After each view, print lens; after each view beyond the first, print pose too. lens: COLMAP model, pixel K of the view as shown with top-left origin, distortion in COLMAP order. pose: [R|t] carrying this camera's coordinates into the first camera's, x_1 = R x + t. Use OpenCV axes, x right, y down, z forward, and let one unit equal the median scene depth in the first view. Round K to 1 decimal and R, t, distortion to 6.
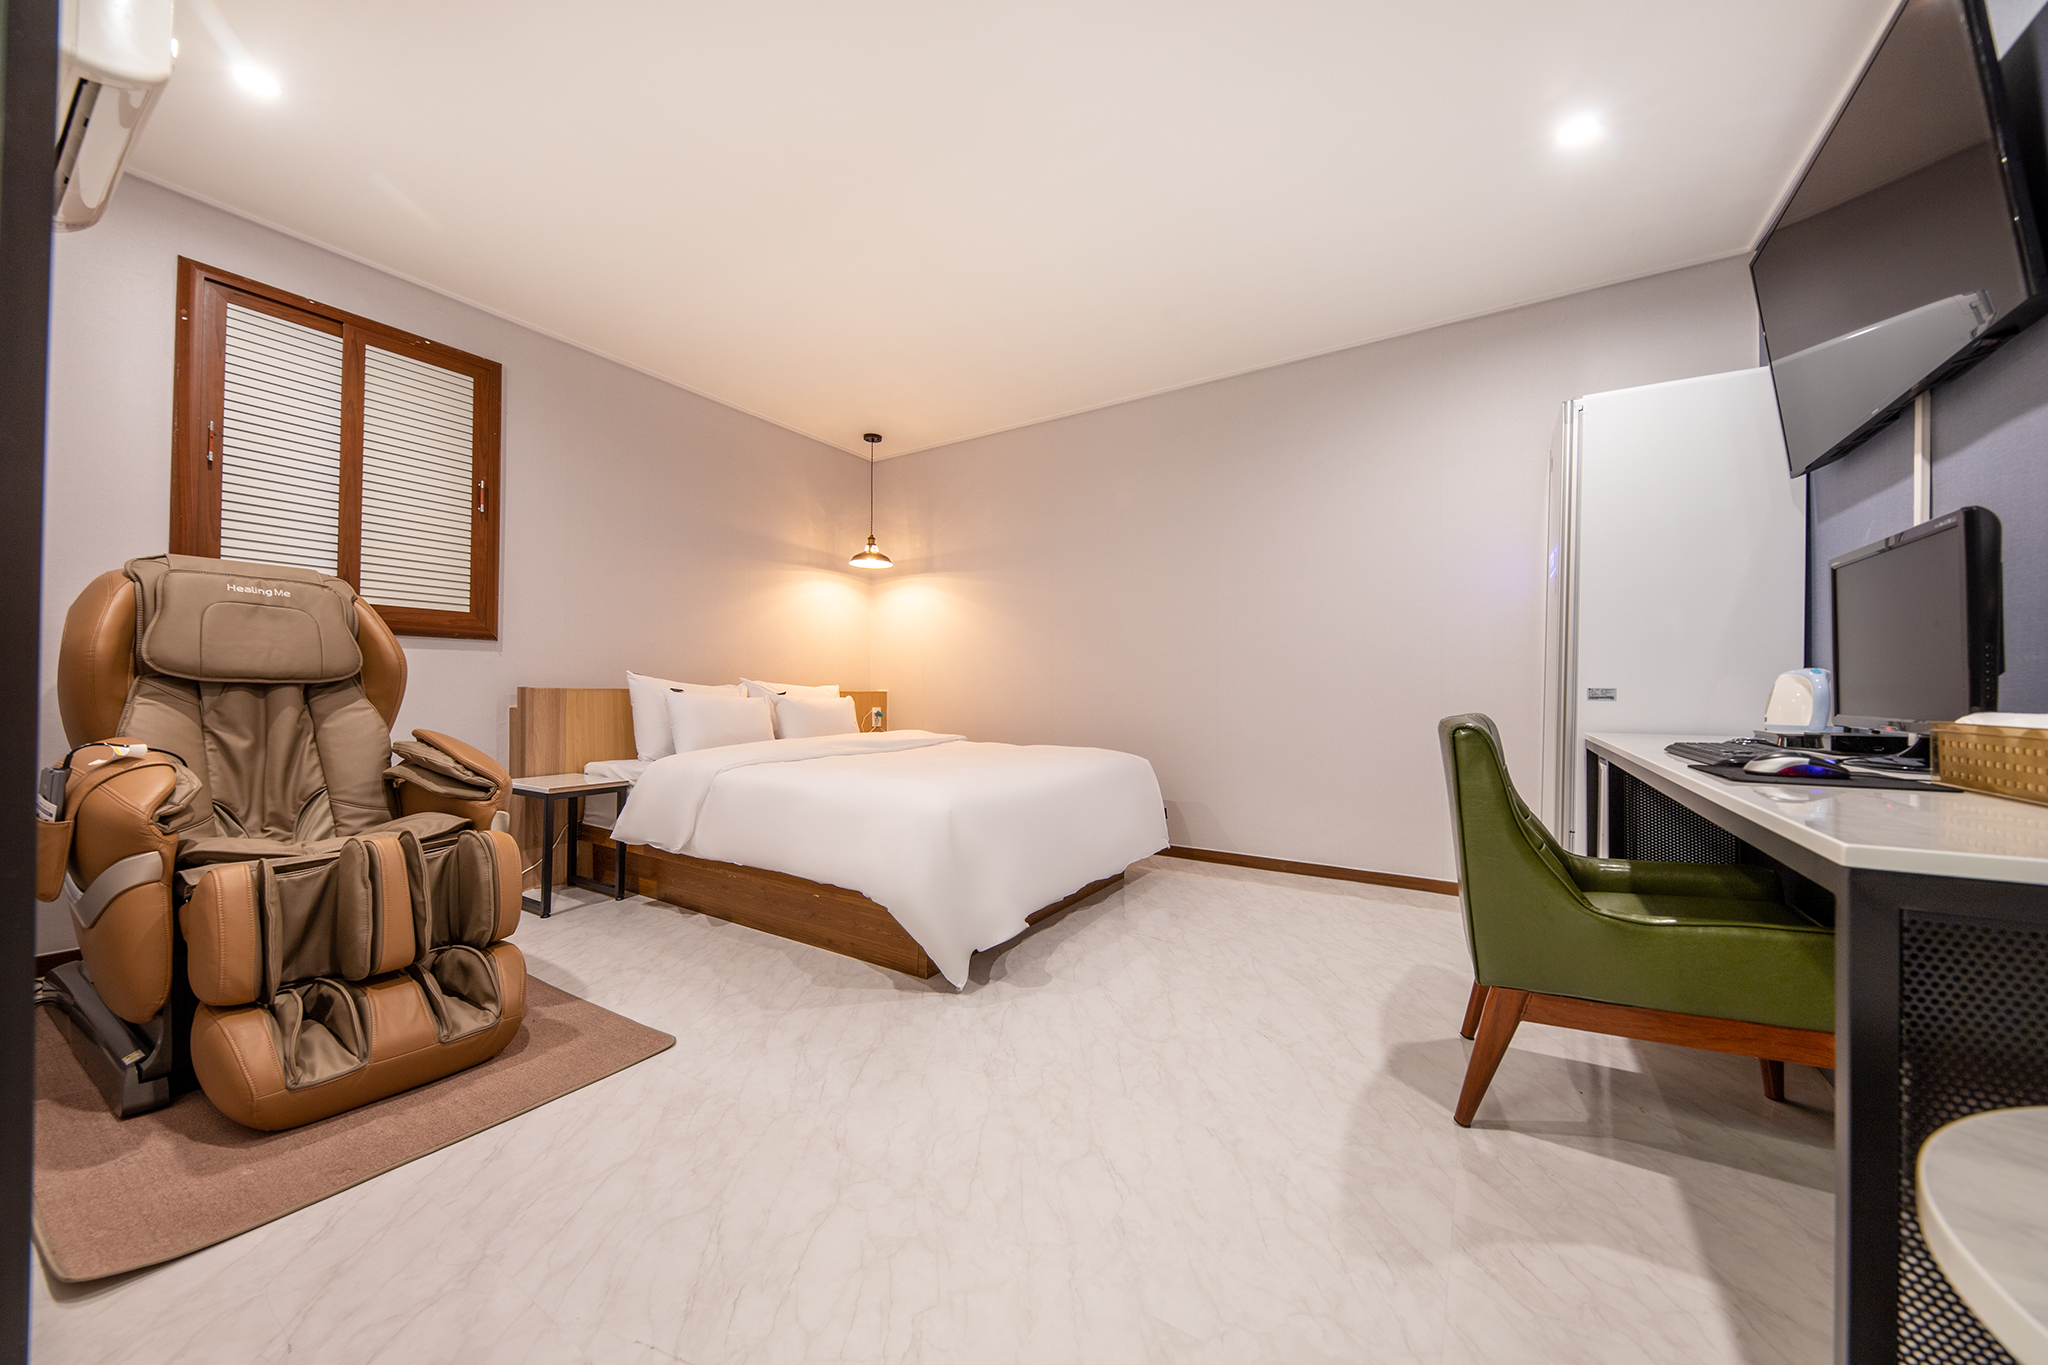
lens RADIAL K [[728.2, 0, 1028.0], [0, 728.2, 684.1], [0, 0, 1]] dist [0.006392, -0.000018]
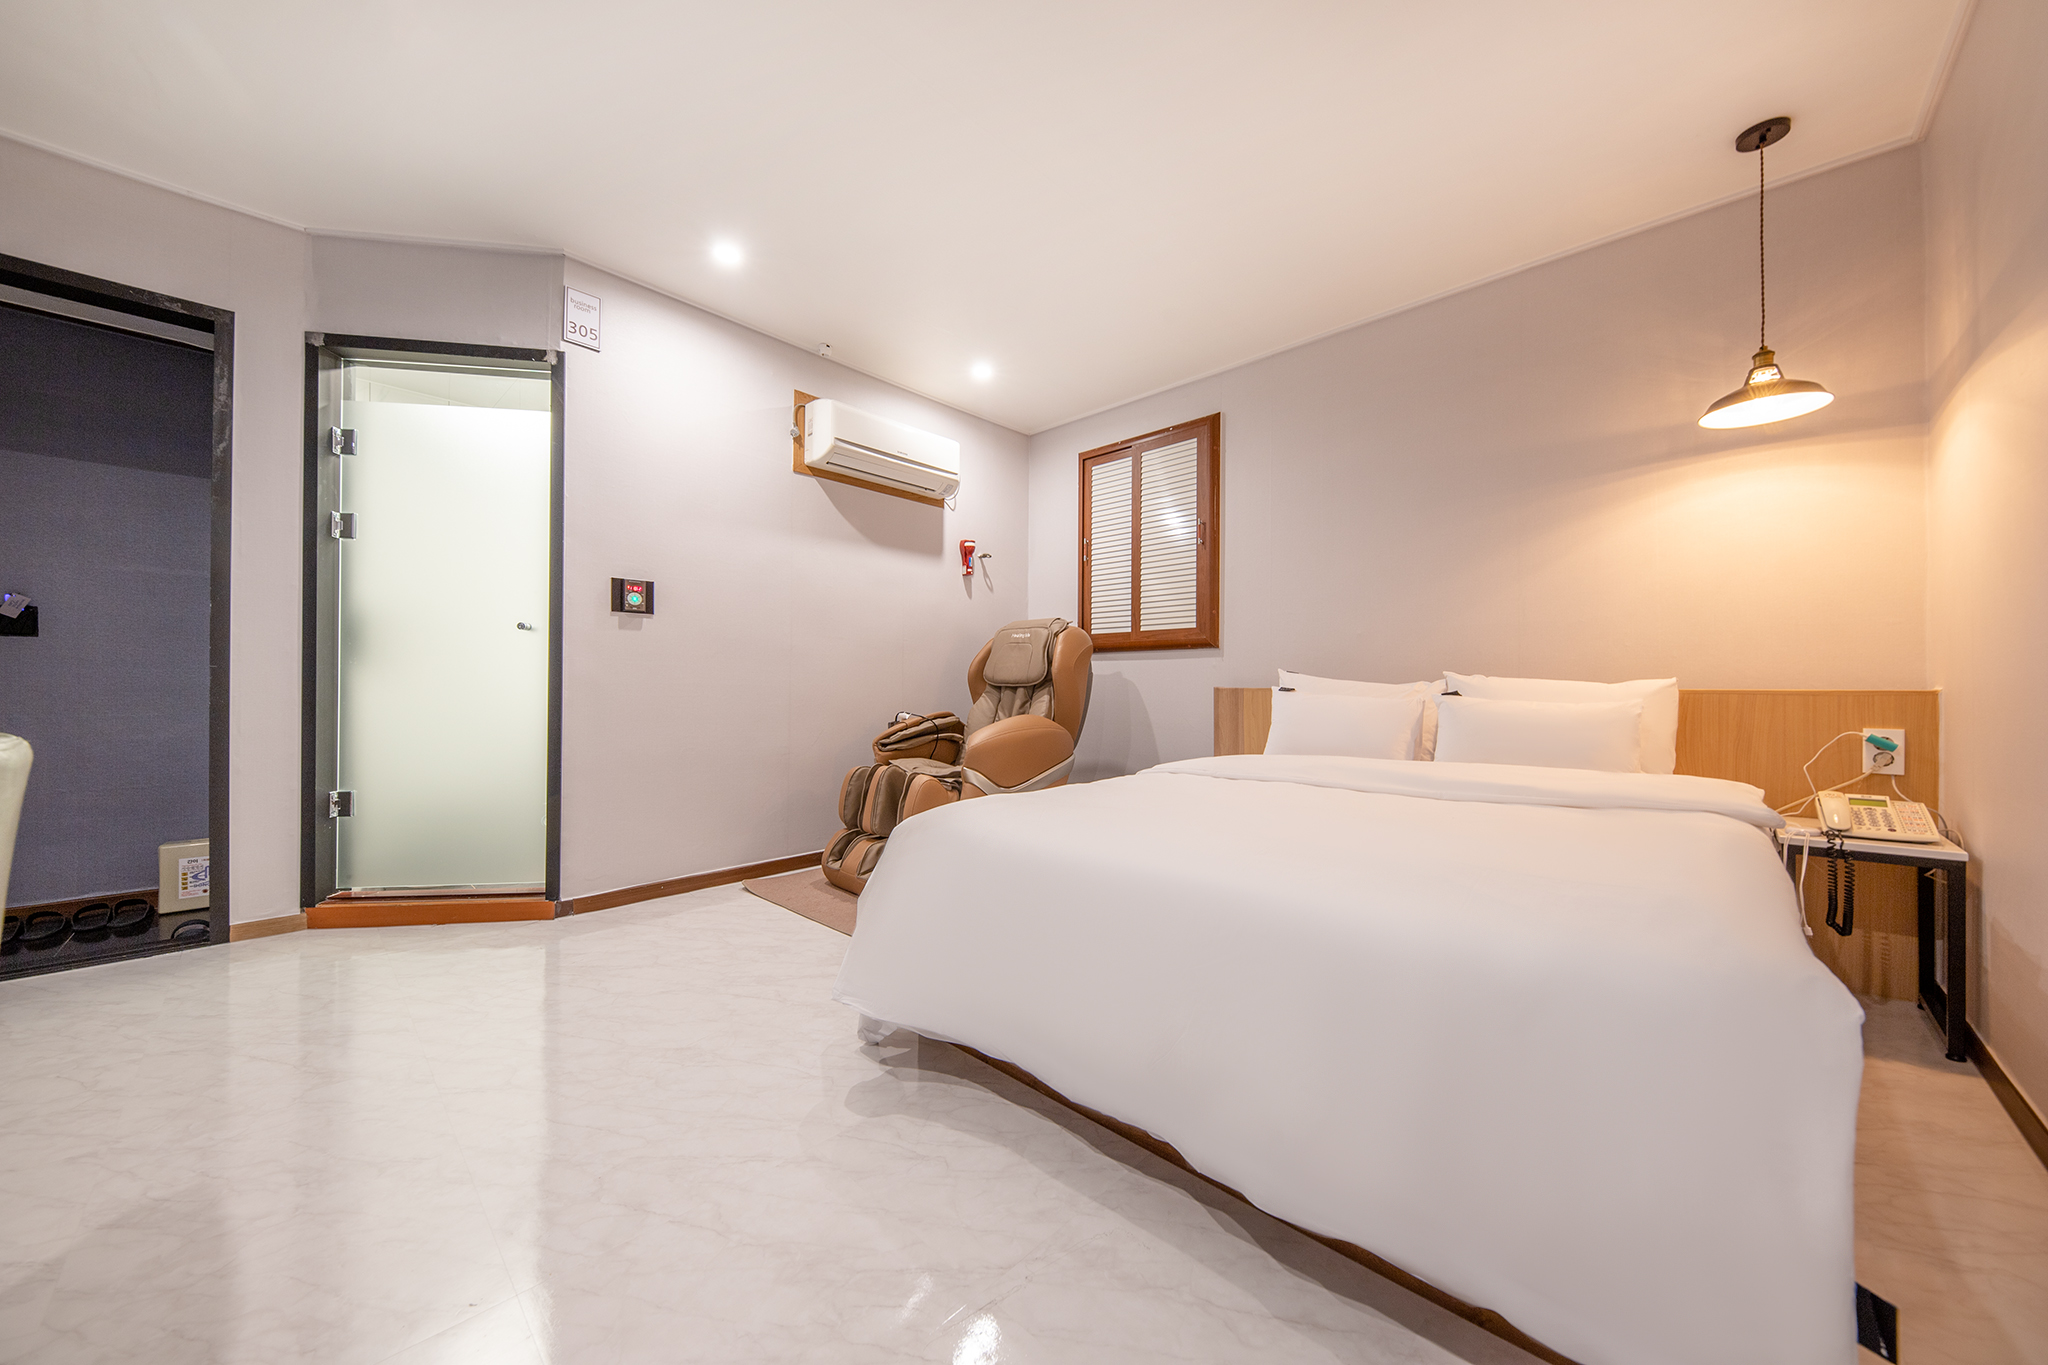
lens RADIAL K [[734.9, 0, 1024.0], [0, 734.9, 682.5], [0, 0, 1]] dist [0.001767, 0.000010]
pose [[-0.222887, -0.018192, -0.974675, 0.572901], [0.003492, 0.999805, -0.019459, 0.019934], [0.974838, -0.007741, -0.222780, 1.121694]]
